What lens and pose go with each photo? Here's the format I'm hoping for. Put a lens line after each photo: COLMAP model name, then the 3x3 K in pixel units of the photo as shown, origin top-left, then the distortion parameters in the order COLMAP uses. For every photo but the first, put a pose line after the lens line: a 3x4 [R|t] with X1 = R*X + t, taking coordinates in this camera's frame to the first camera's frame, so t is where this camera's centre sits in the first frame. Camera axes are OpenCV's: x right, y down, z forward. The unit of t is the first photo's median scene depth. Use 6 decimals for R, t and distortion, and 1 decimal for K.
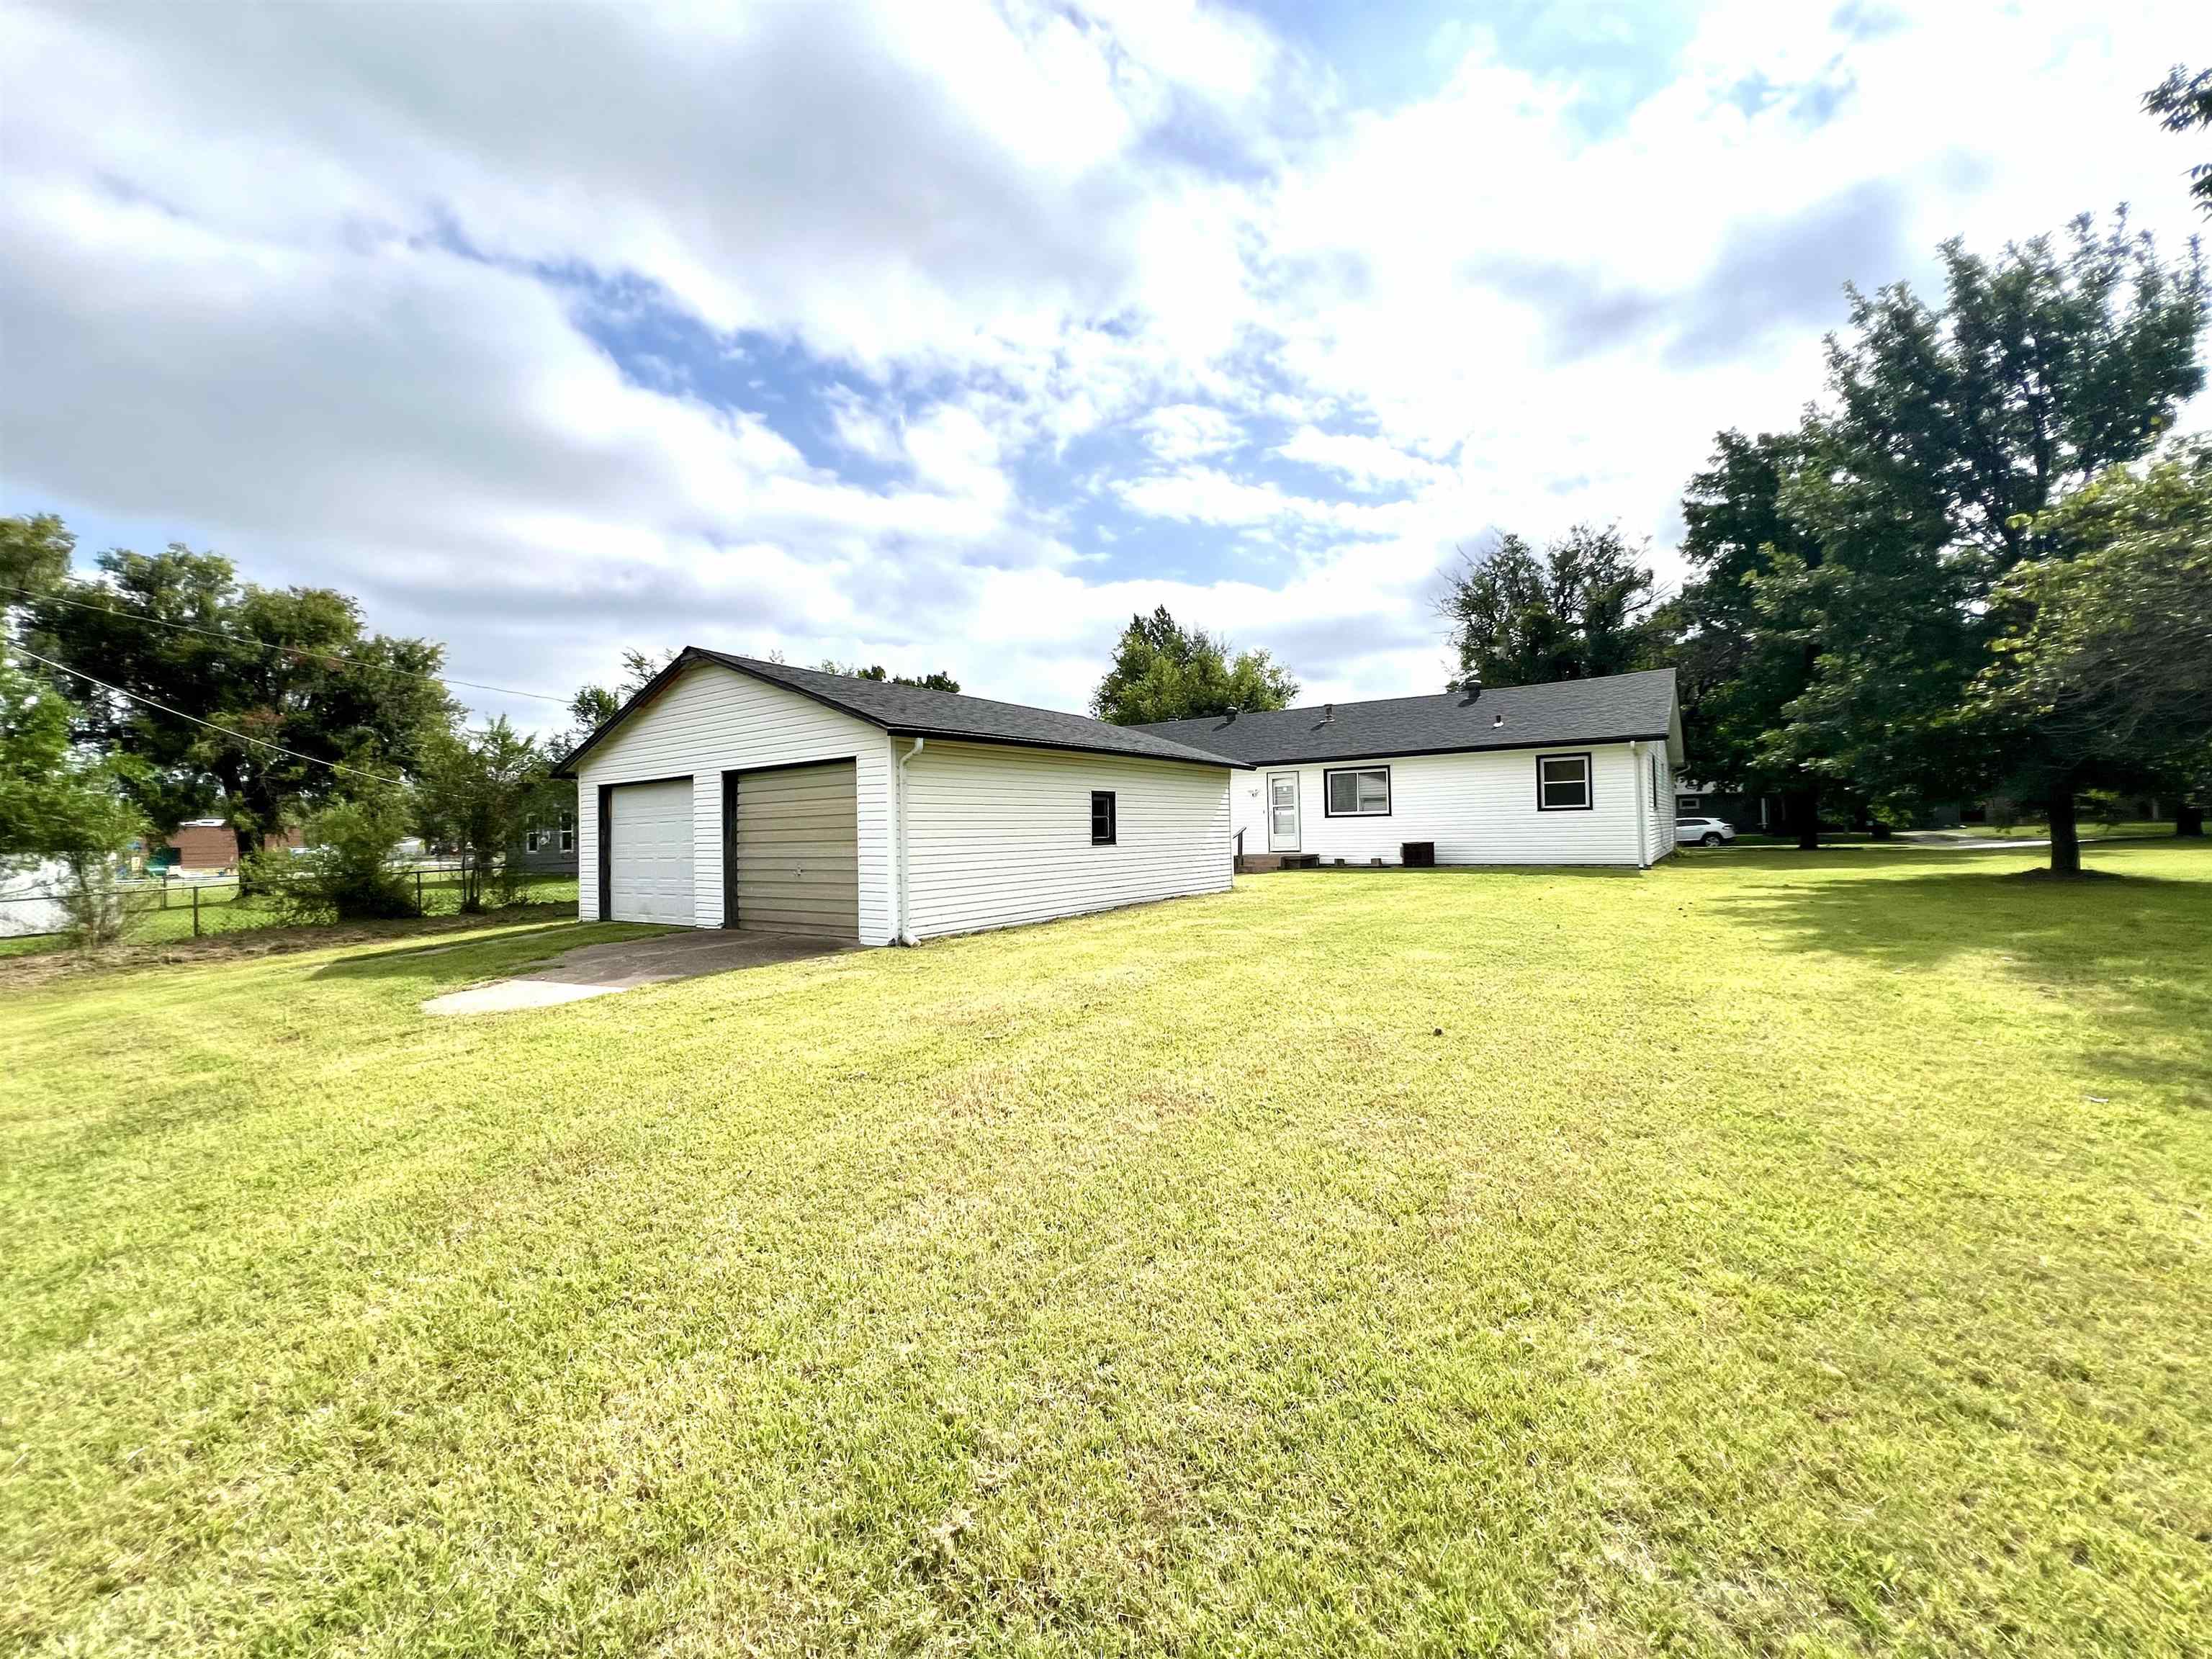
lens RADIAL K [[886.8, 0, 1107.9], [0, 886.8, 817.6], [0, 0, 1]] dist [-0.002444, 0.000740]
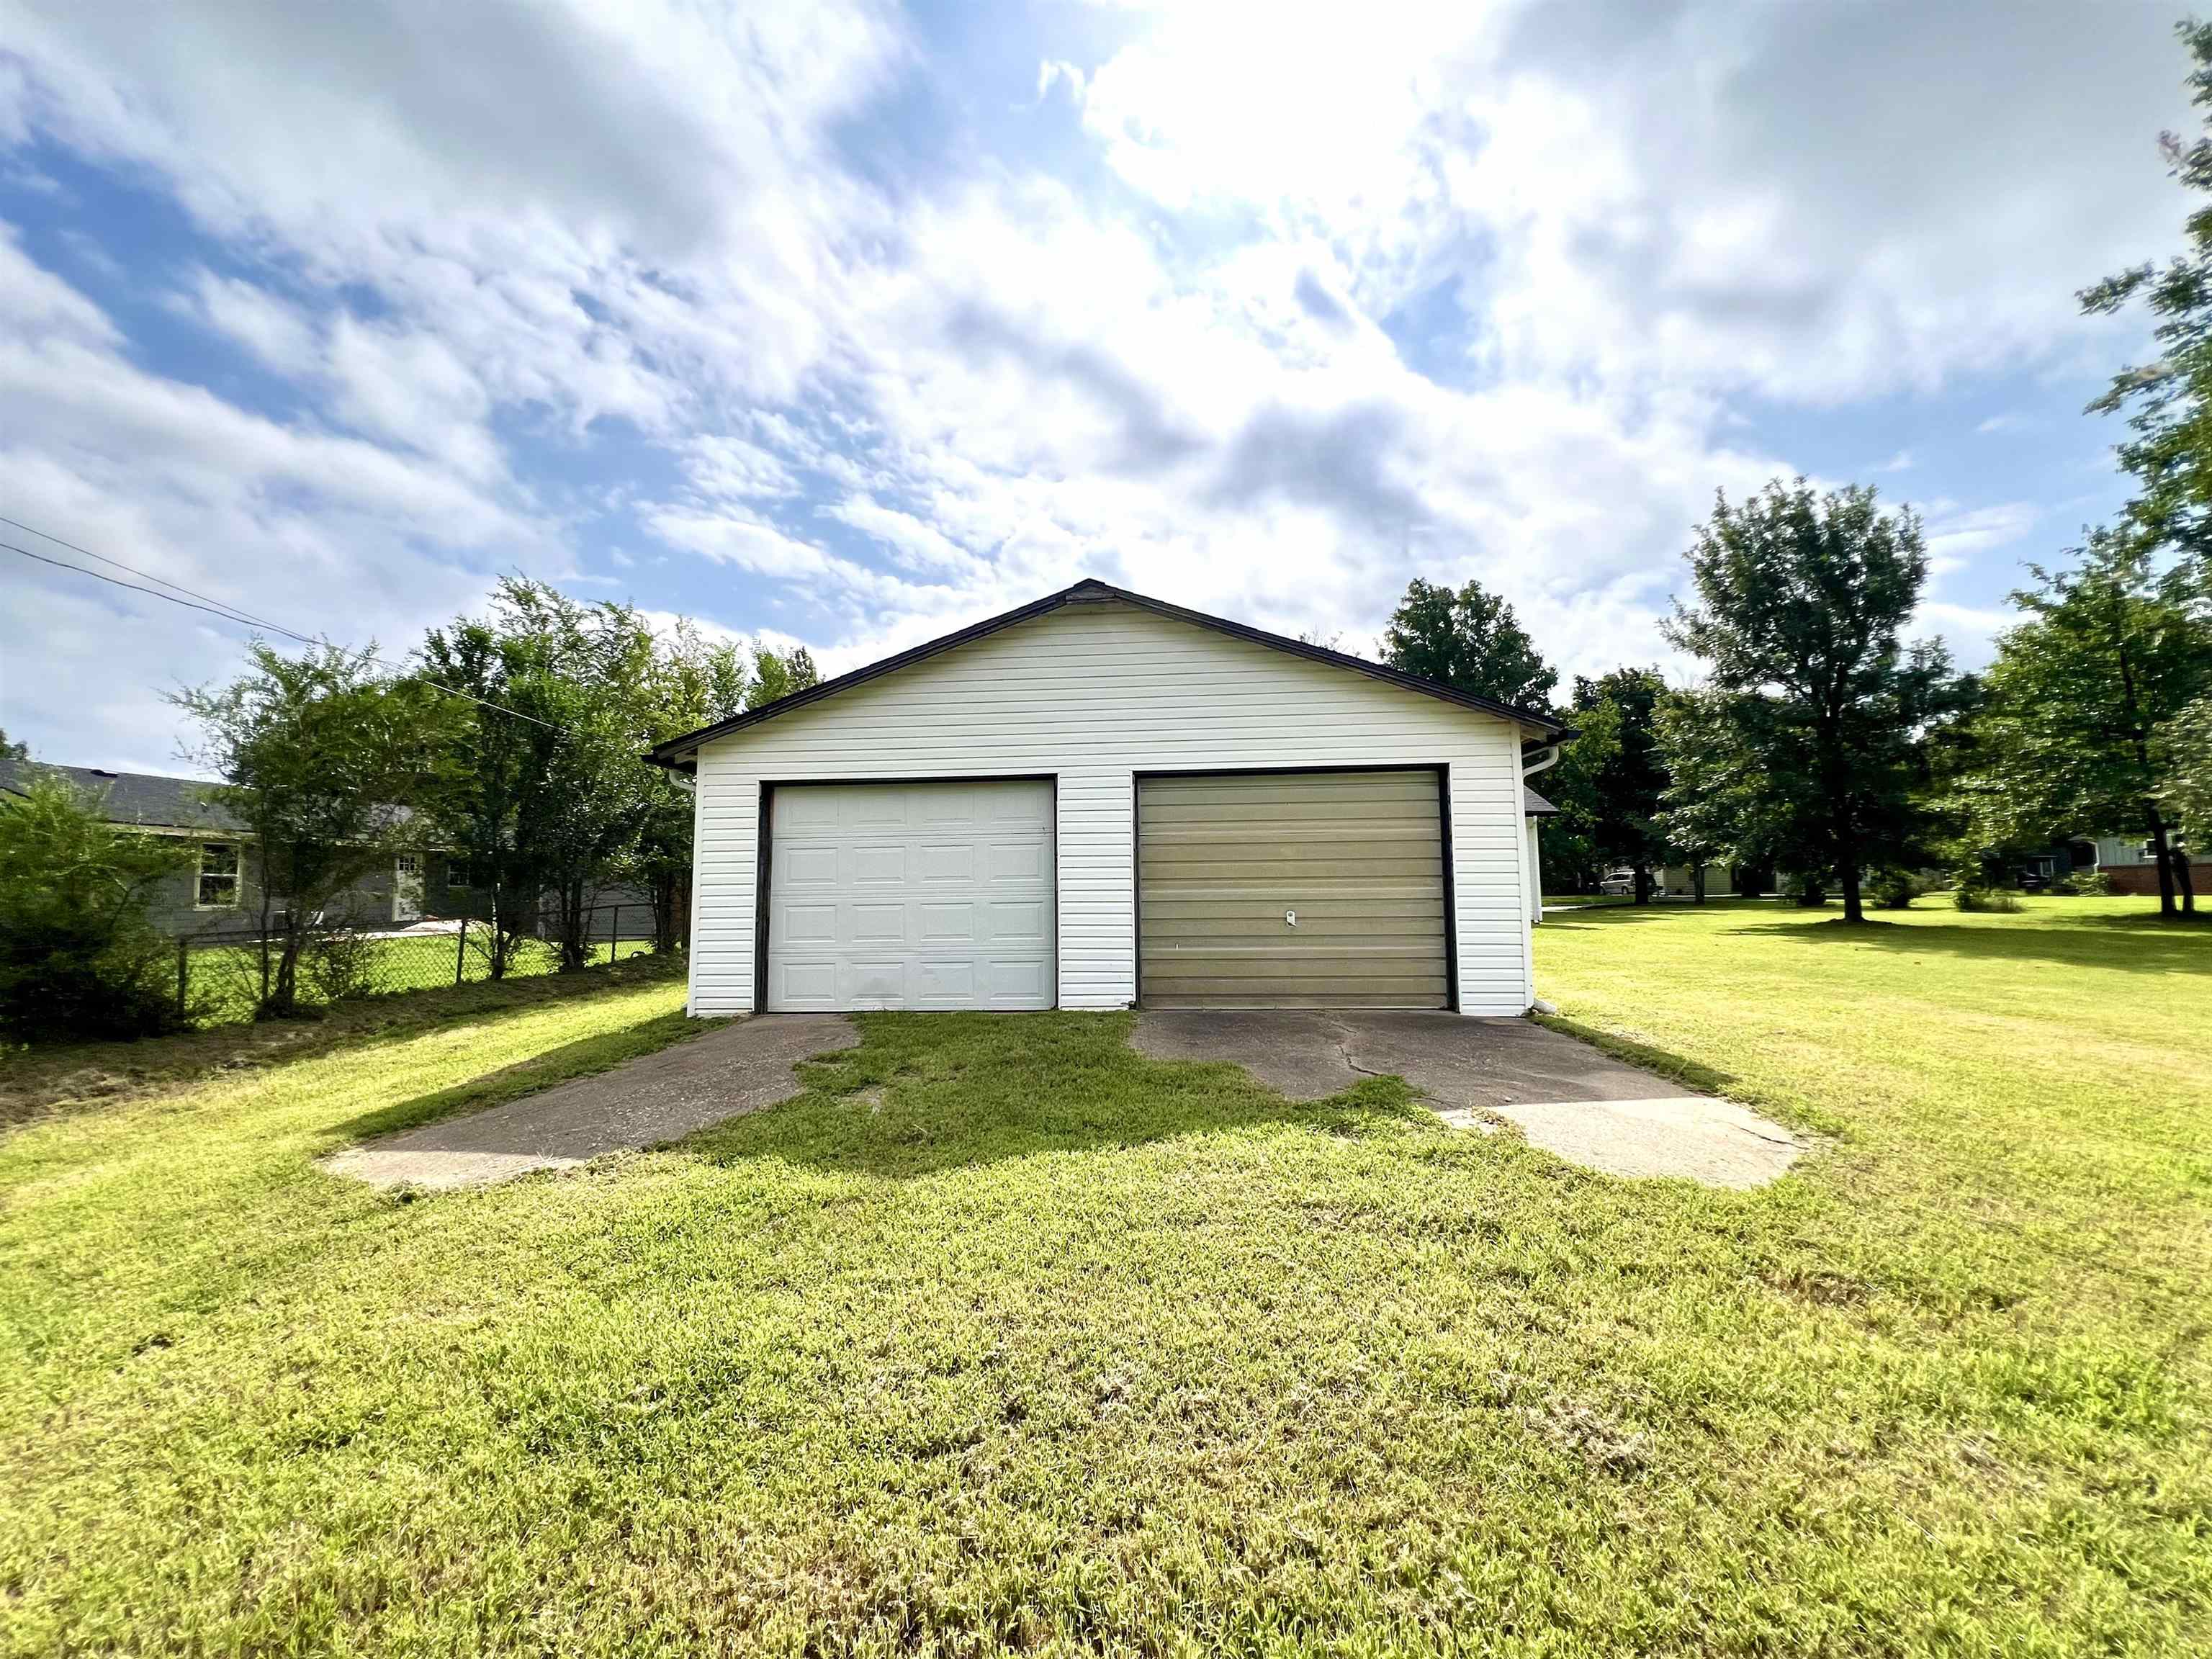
lens RADIAL K [[886.8, 0, 1100.2], [0, 886.8, 831.2], [0, 0, 1]] dist [-0.002444, 0.000740]
pose [[0.856329, 0.049933, 0.514011, -0.134115], [-0.017601, 0.997558, -0.067584, 0.006375], [-0.516131, 0.048827, 0.855117, 0.074627]]
